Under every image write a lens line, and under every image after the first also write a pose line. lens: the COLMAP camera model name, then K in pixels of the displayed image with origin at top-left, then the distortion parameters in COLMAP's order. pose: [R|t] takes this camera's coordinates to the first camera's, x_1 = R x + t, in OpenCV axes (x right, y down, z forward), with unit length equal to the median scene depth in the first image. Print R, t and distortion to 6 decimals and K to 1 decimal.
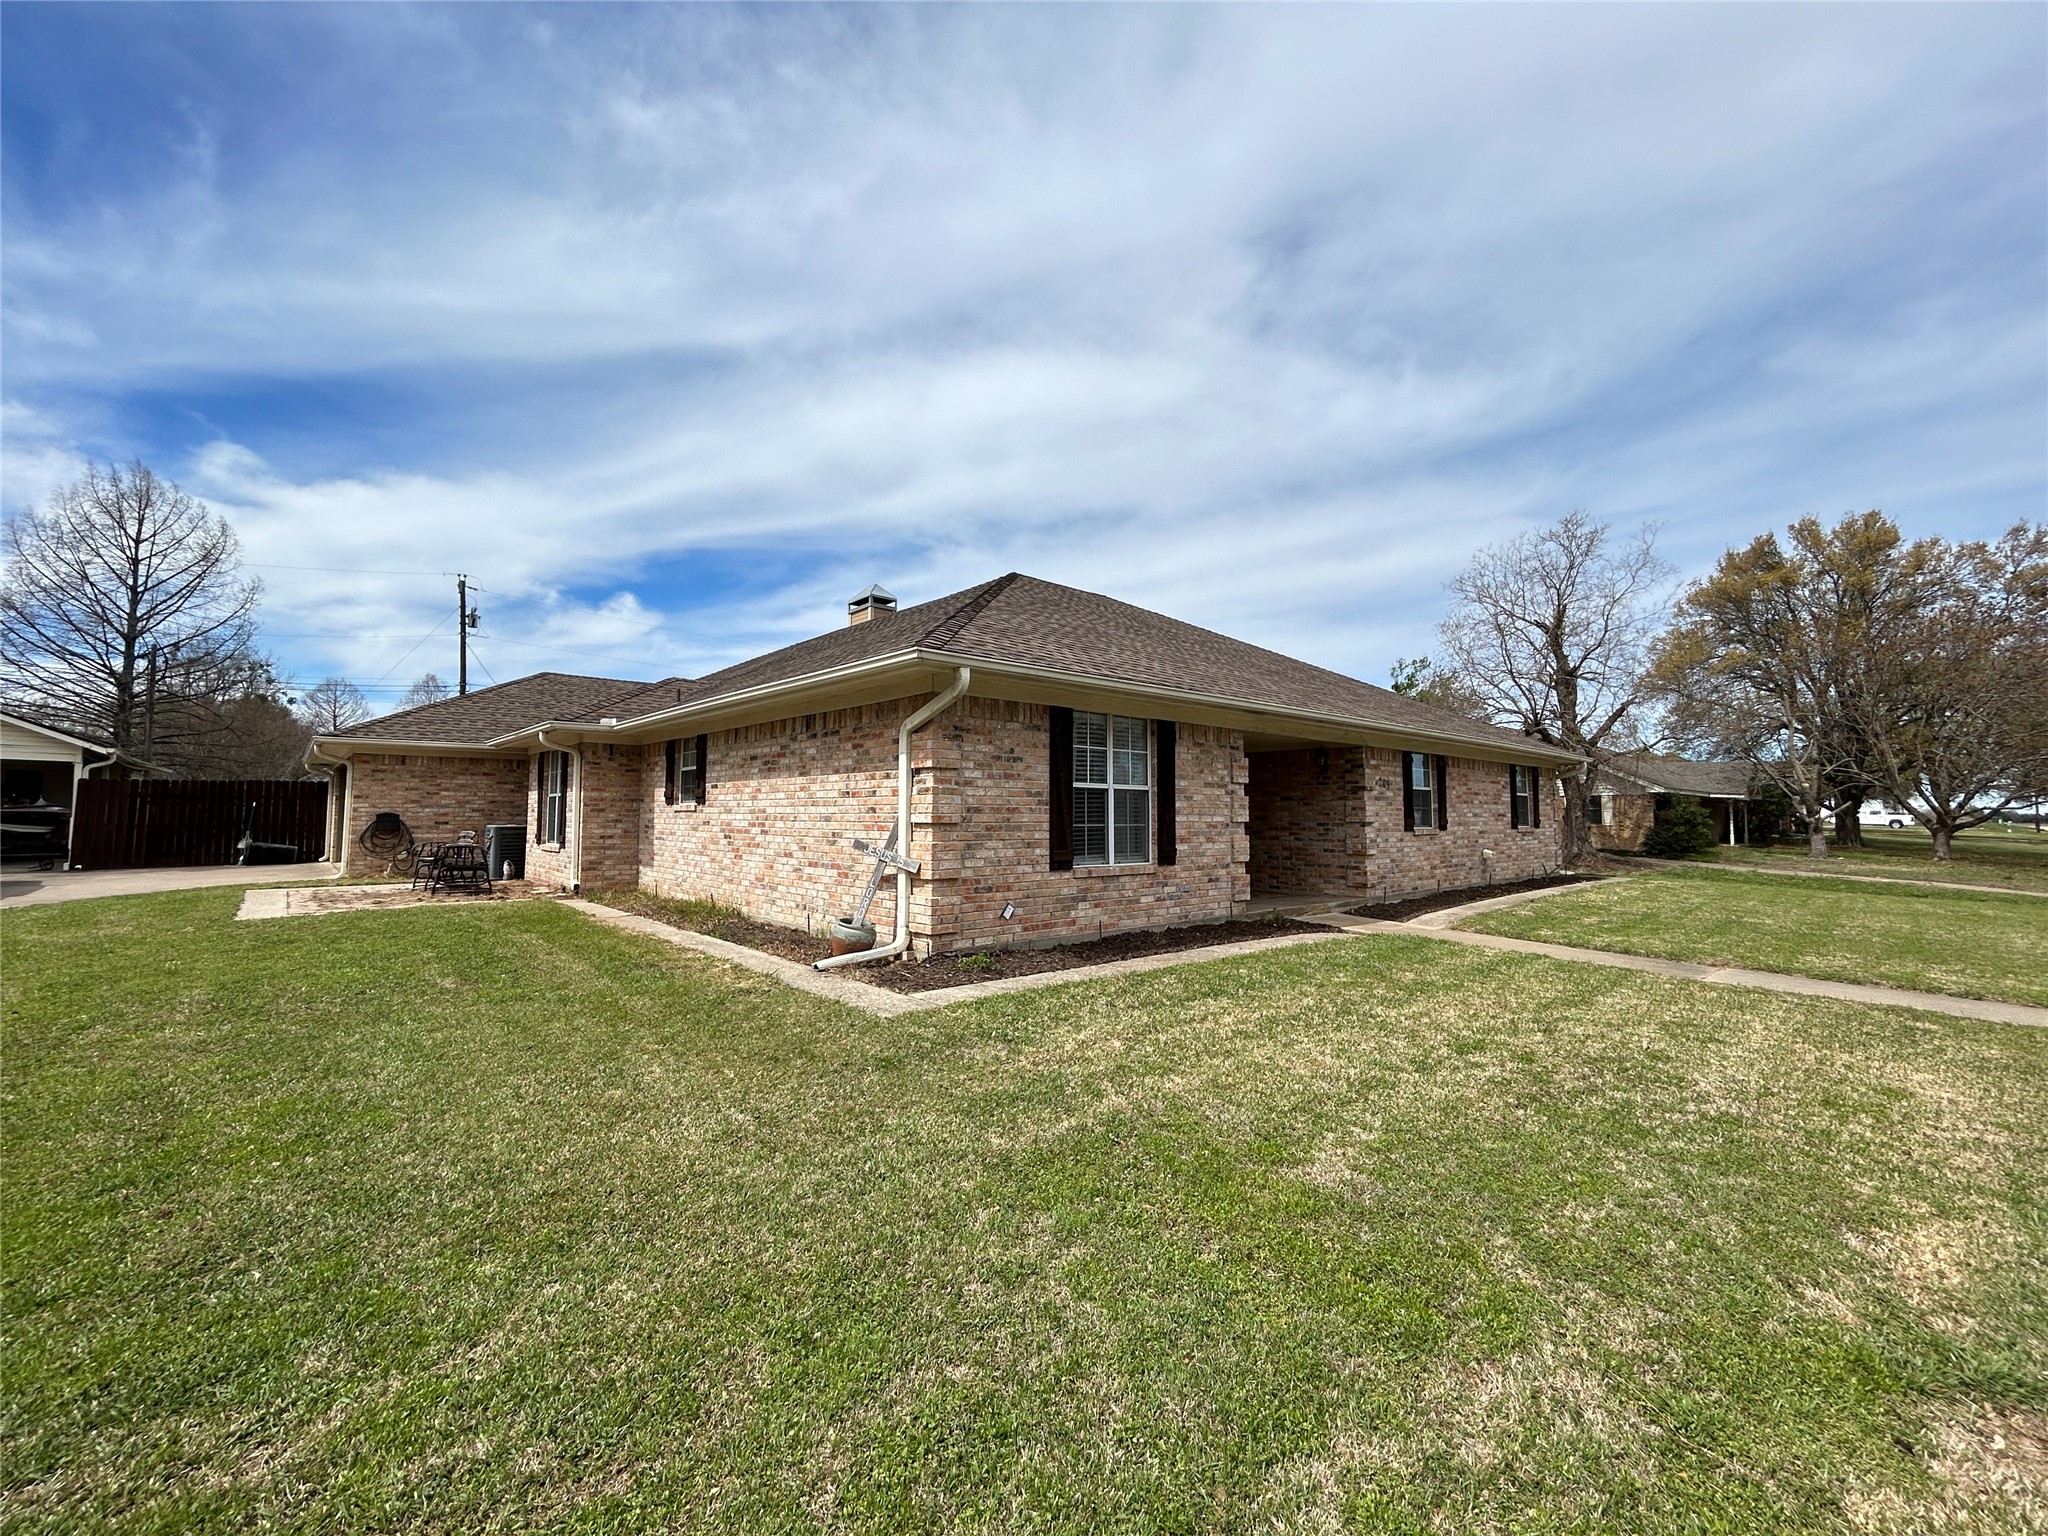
lens RADIAL K [[828.4, 0, 1019.0], [0, 828.4, 767.9], [0, 0, 1]] dist [-0.000063, -0.000003]
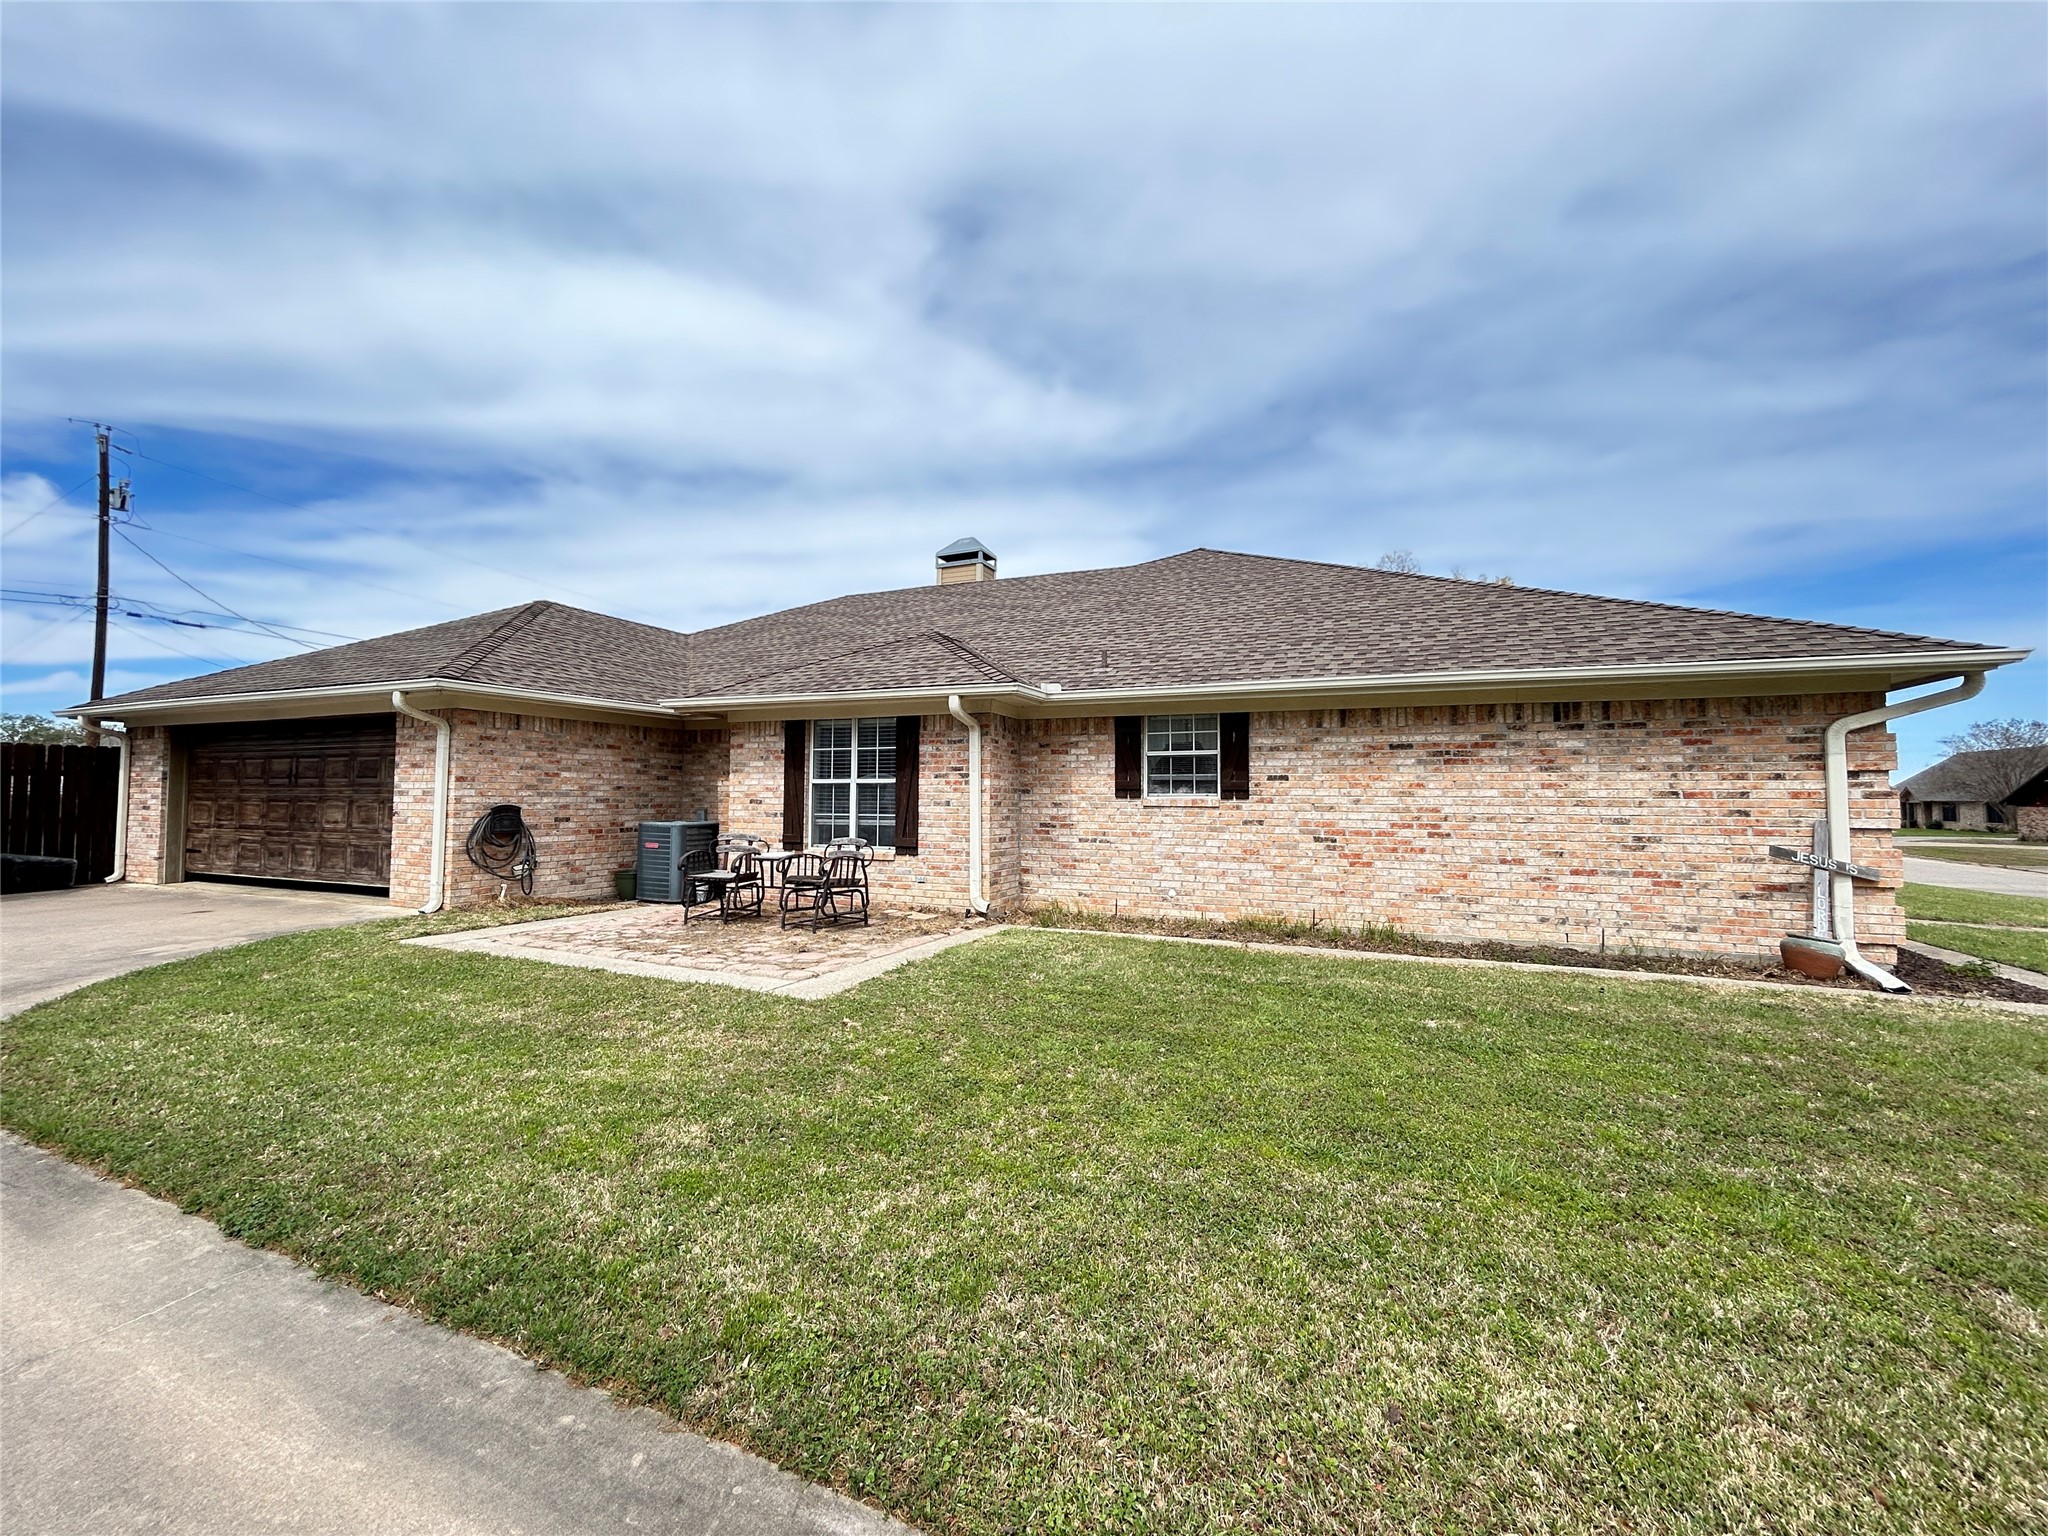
lens RADIAL K [[836.2, 0, 1025.6], [0, 836.2, 796.8], [0, 0, 1]] dist [0.001559, 0.000123]
pose [[0.908546, 0.003720, 0.417769, -1.133368], [-0.028074, 0.998244, 0.052166, 0.005783], [-0.416841, -0.059124, 0.907055, 0.431666]]
